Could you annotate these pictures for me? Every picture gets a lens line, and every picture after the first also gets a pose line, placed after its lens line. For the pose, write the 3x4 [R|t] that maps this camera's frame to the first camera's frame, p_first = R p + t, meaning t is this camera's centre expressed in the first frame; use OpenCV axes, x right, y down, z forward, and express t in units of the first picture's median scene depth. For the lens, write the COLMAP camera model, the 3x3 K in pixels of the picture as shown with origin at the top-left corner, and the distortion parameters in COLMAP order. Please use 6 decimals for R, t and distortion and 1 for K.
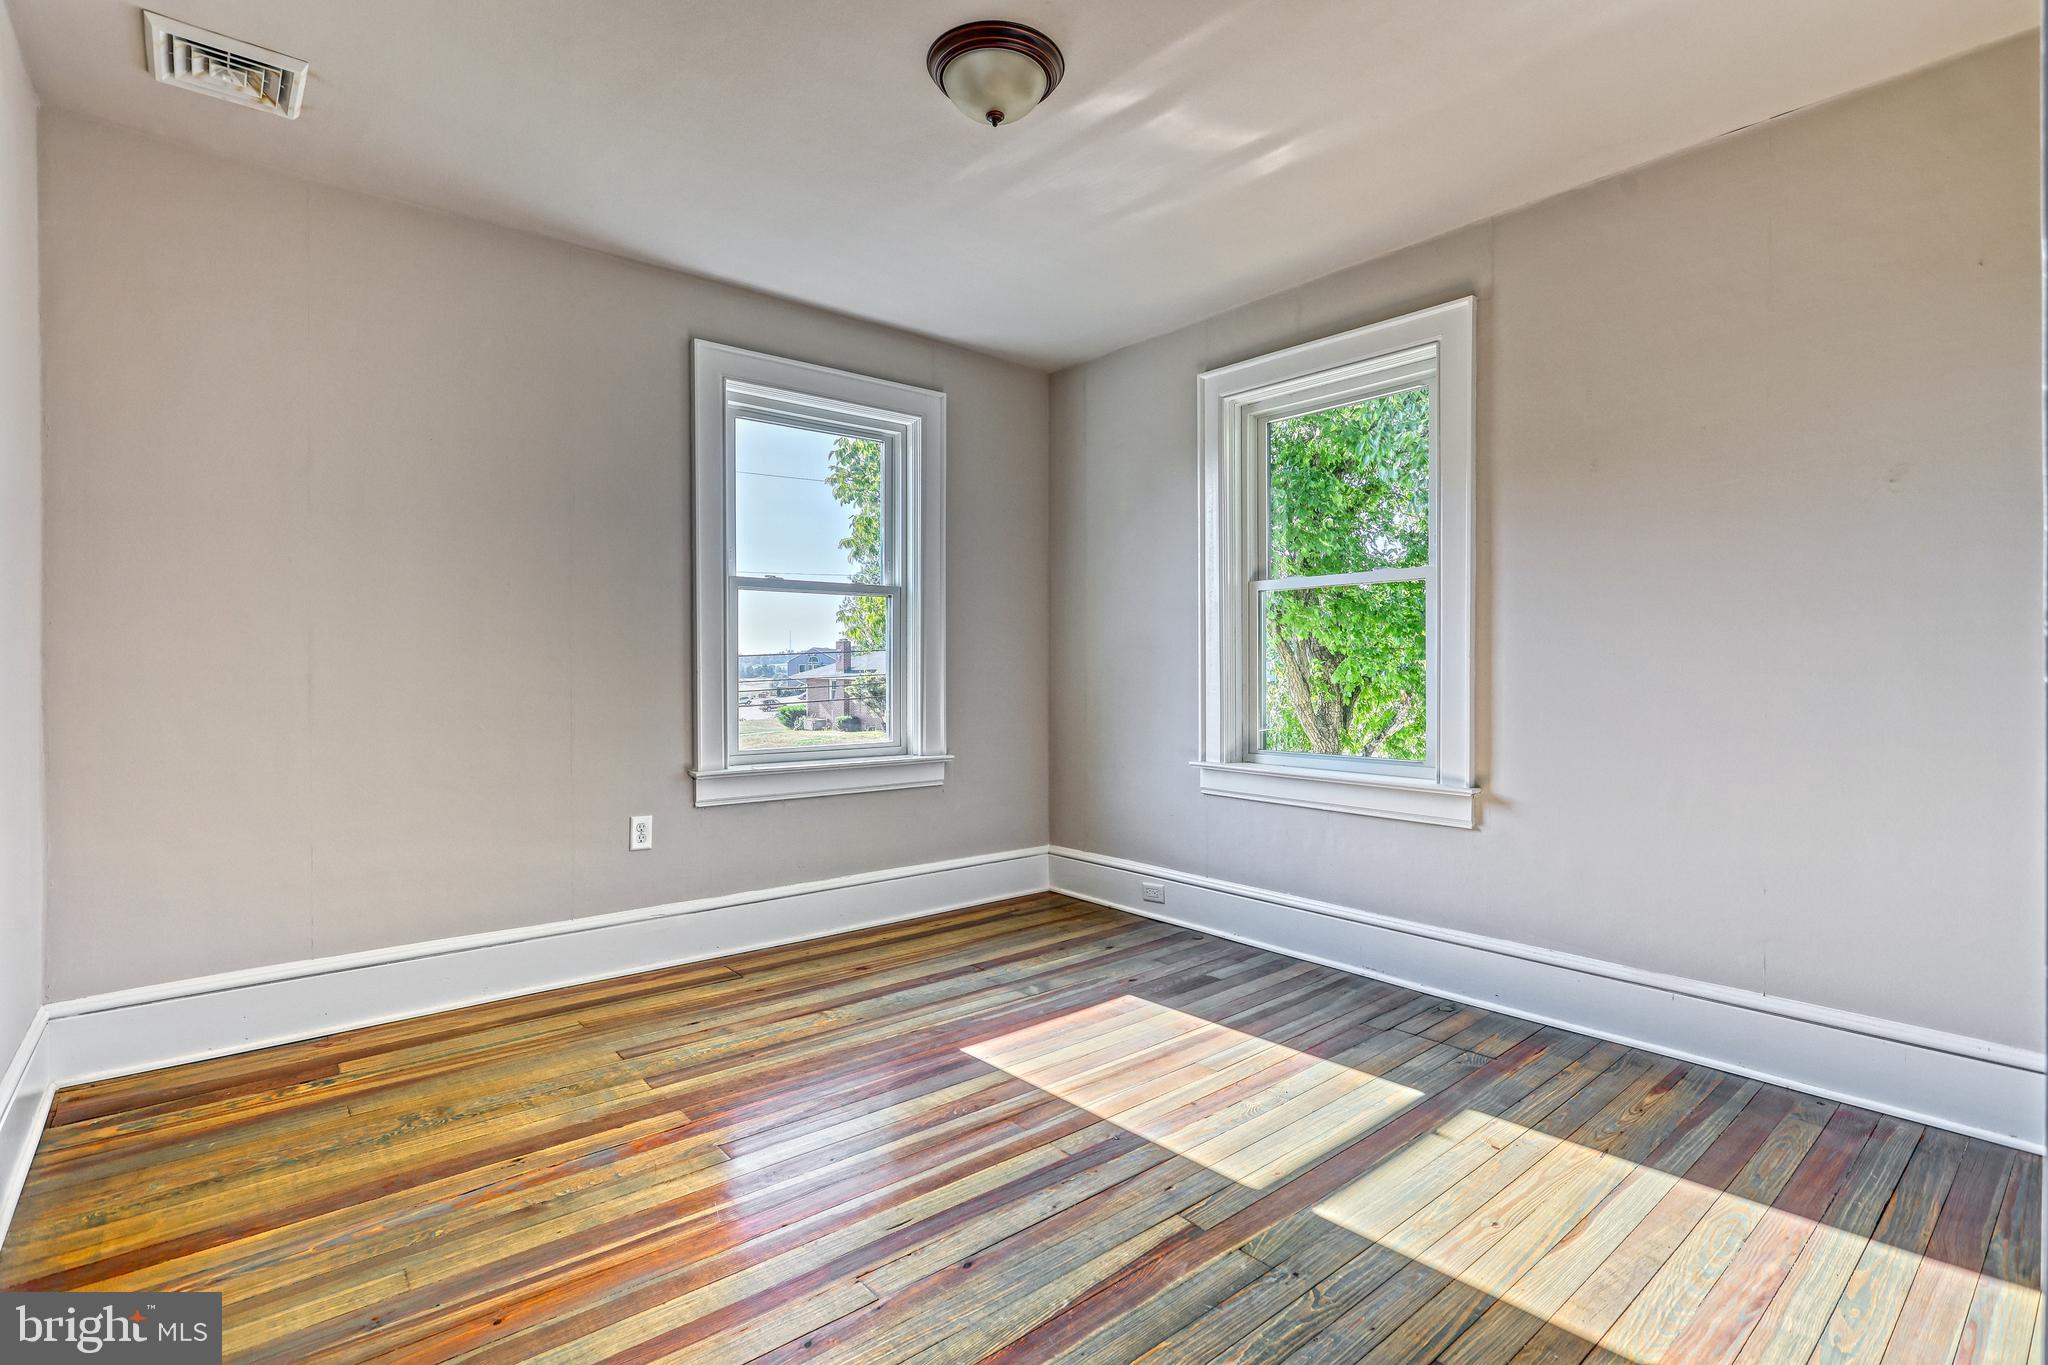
lens RADIAL K [[965.3, 0, 1027.5], [0, 965.3, 681.2], [0, 0, 1]] dist [-0.002781, 0.001458]
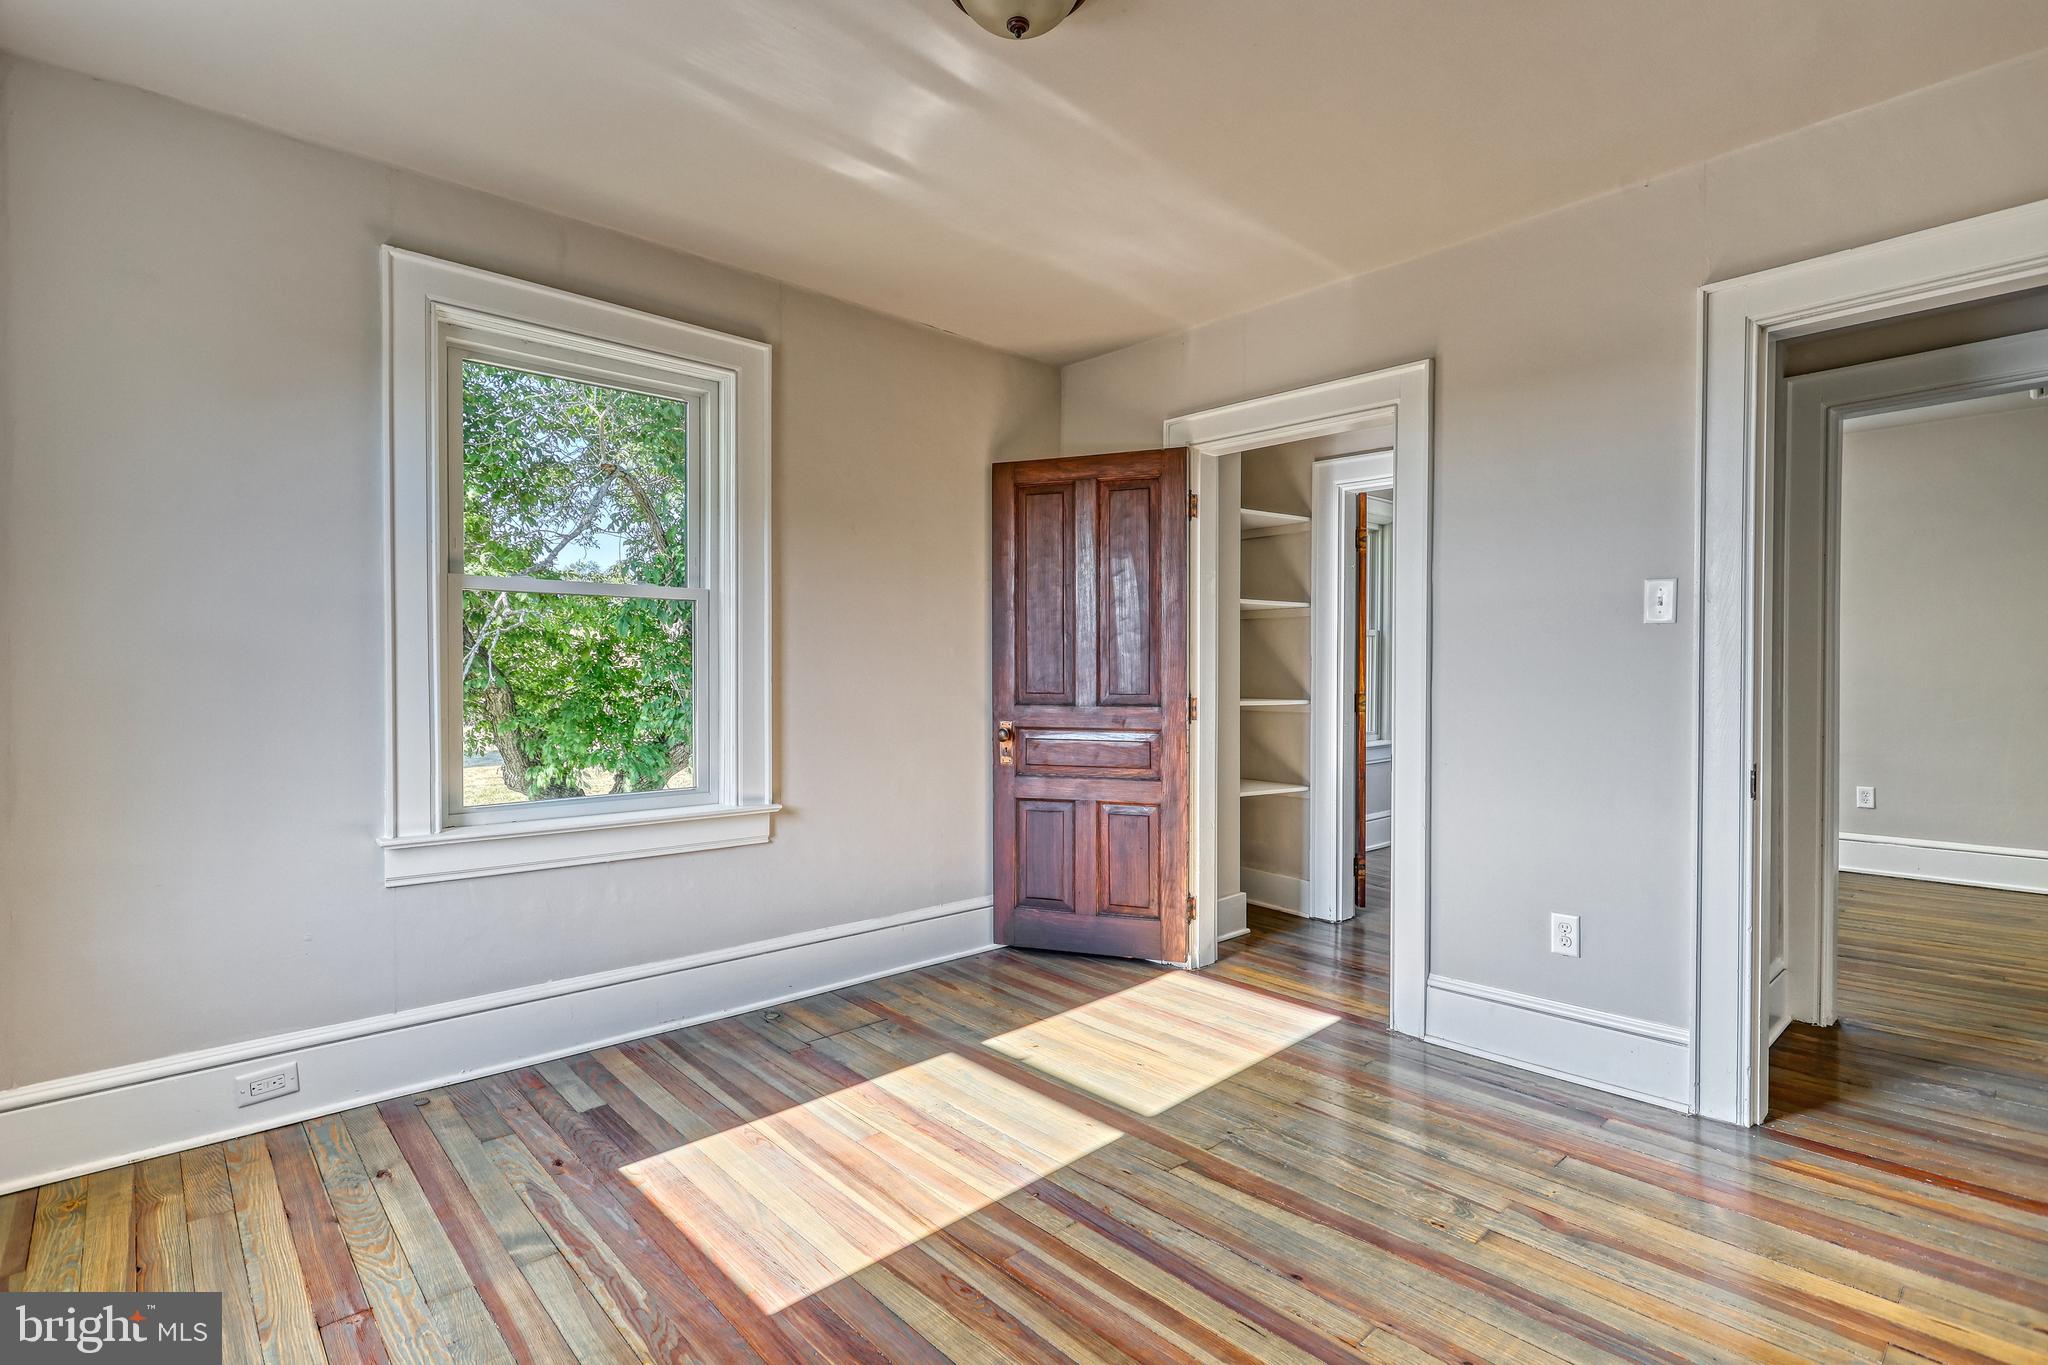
lens RADIAL K [[968.0, 0, 1024.4], [0, 968.0, 680.7], [0, 0, 1]] dist [-0.007676, 0.005184]
pose [[-0.032898, -0.005767, 0.999442, -0.678926], [0.013892, 0.999884, 0.006227, -0.030694], [-0.999362, 0.014089, -0.032814, 0.822794]]
